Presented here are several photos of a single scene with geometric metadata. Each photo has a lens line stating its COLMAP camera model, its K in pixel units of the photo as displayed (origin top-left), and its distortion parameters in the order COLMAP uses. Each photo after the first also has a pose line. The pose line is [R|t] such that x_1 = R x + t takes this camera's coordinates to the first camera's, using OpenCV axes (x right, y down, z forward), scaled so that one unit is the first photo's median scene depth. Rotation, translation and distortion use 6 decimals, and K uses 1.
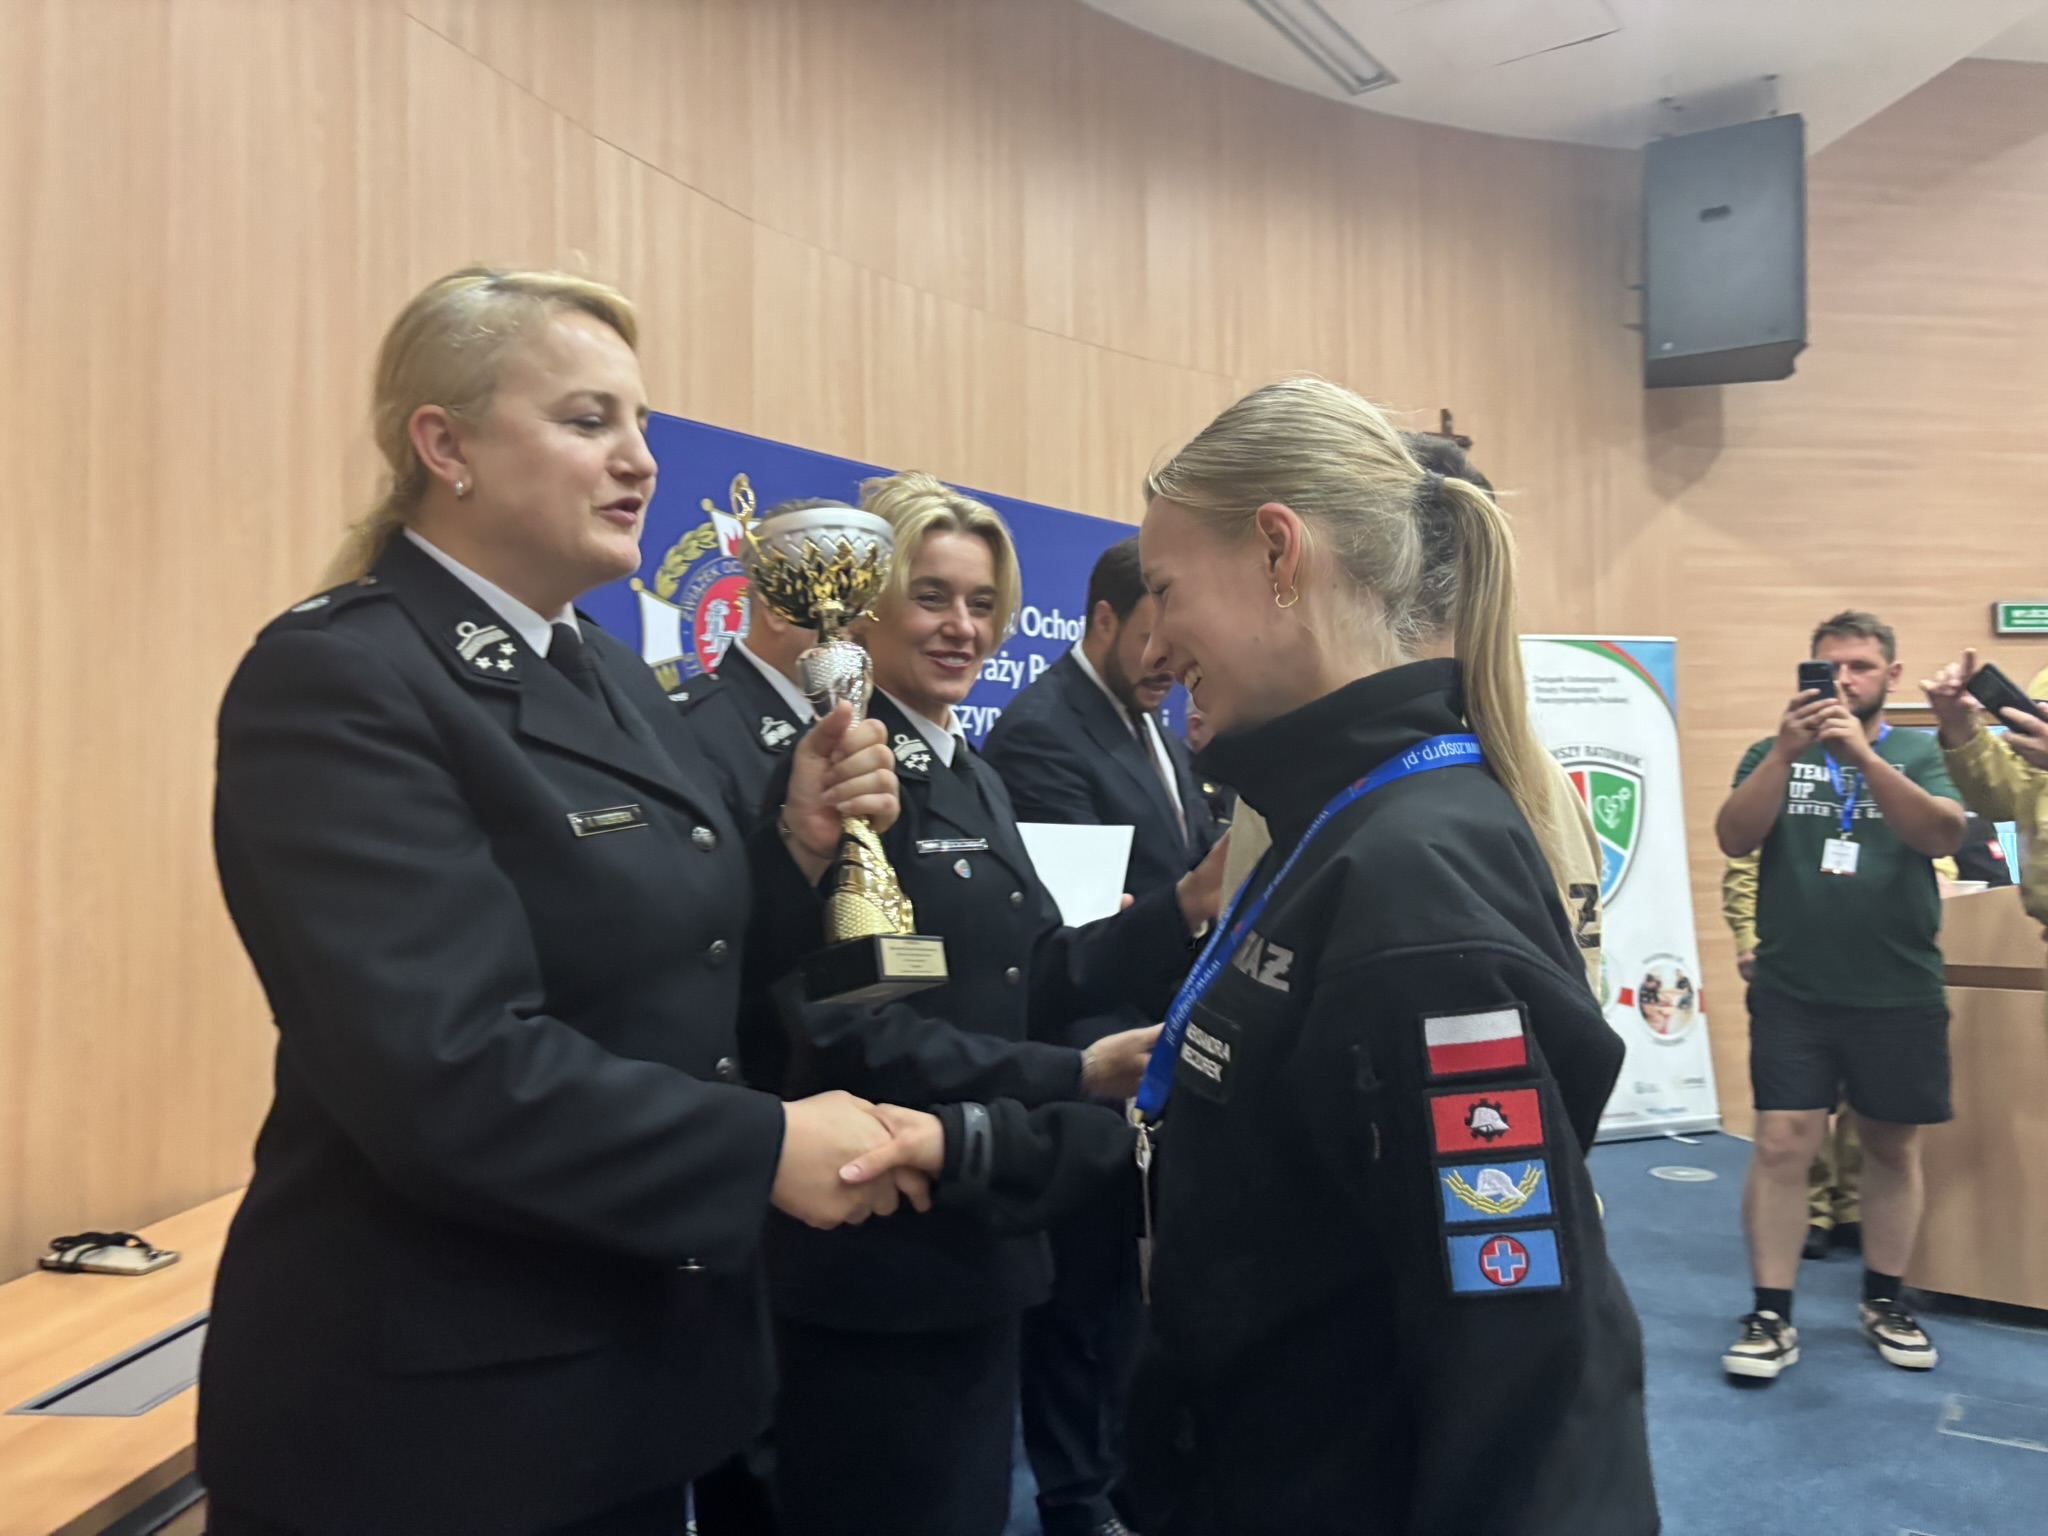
lens RADIAL K [[1517.2, 0, 1000.8], [0, 1517.2, 824.2], [0, 0, 1]] dist [0.030423, -0.023584]
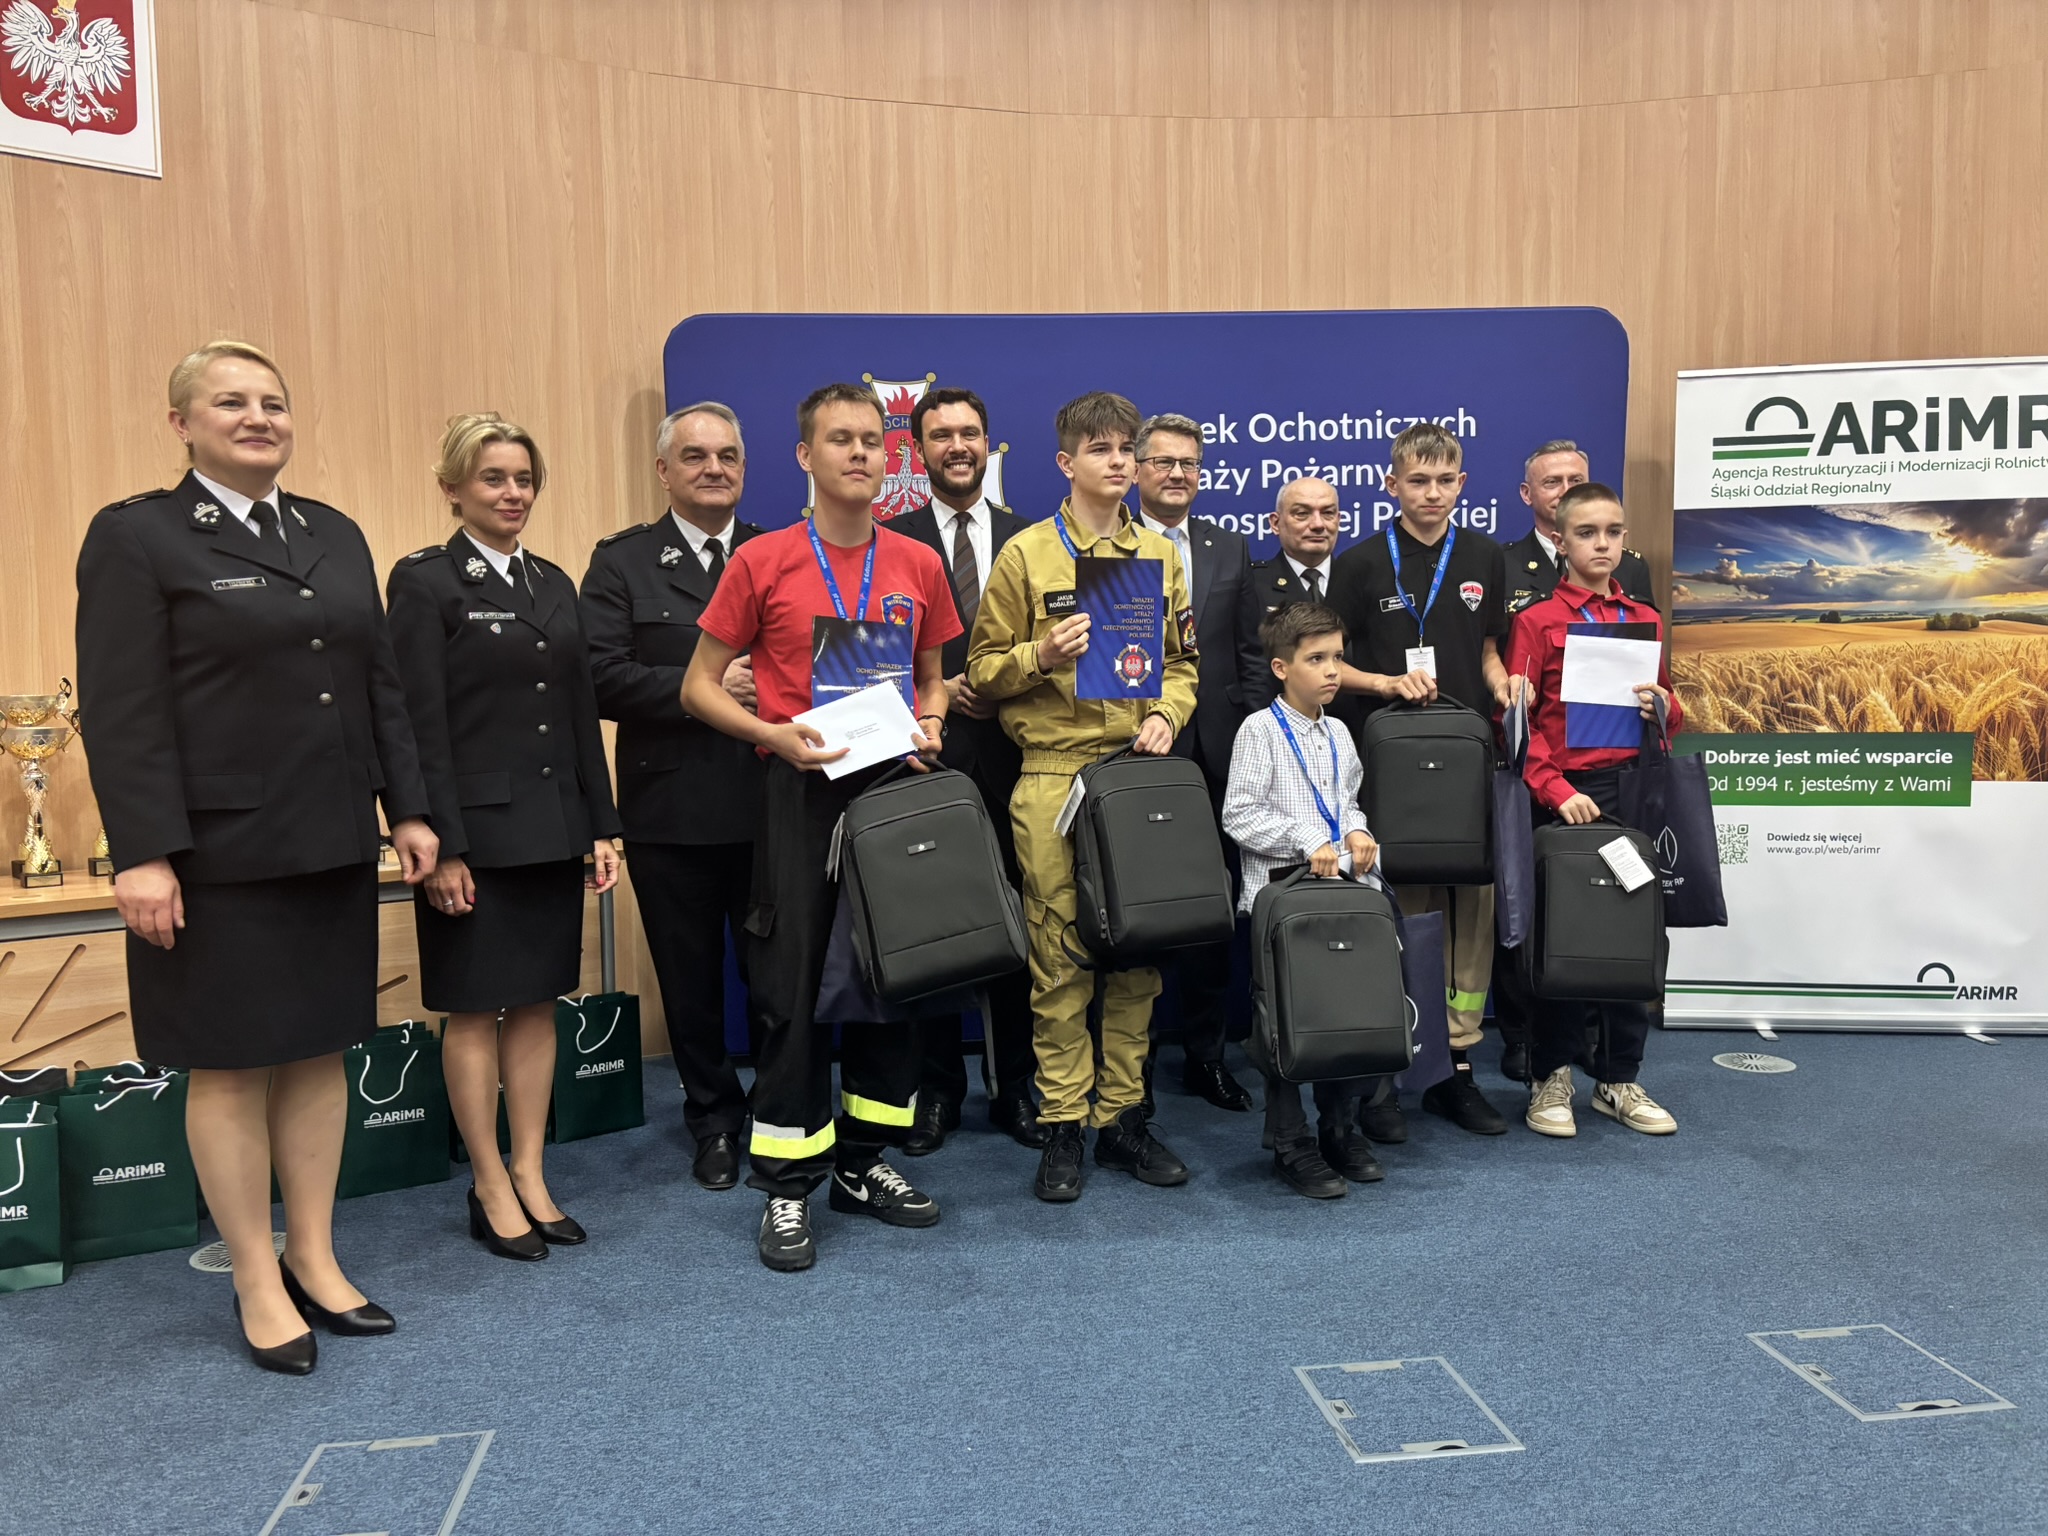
lens RADIAL K [[1517.2, 0, 1066.8], [0, 1517.2, 779.1], [0, 0, 1]] dist [0.030423, -0.023584]
pose [[0.704042, 0.045936, -0.708671, 0.862489], [0.010617, 0.997113, 0.075180, 0.035574], [0.710079, -0.060453, 0.701522, 0.190500]]
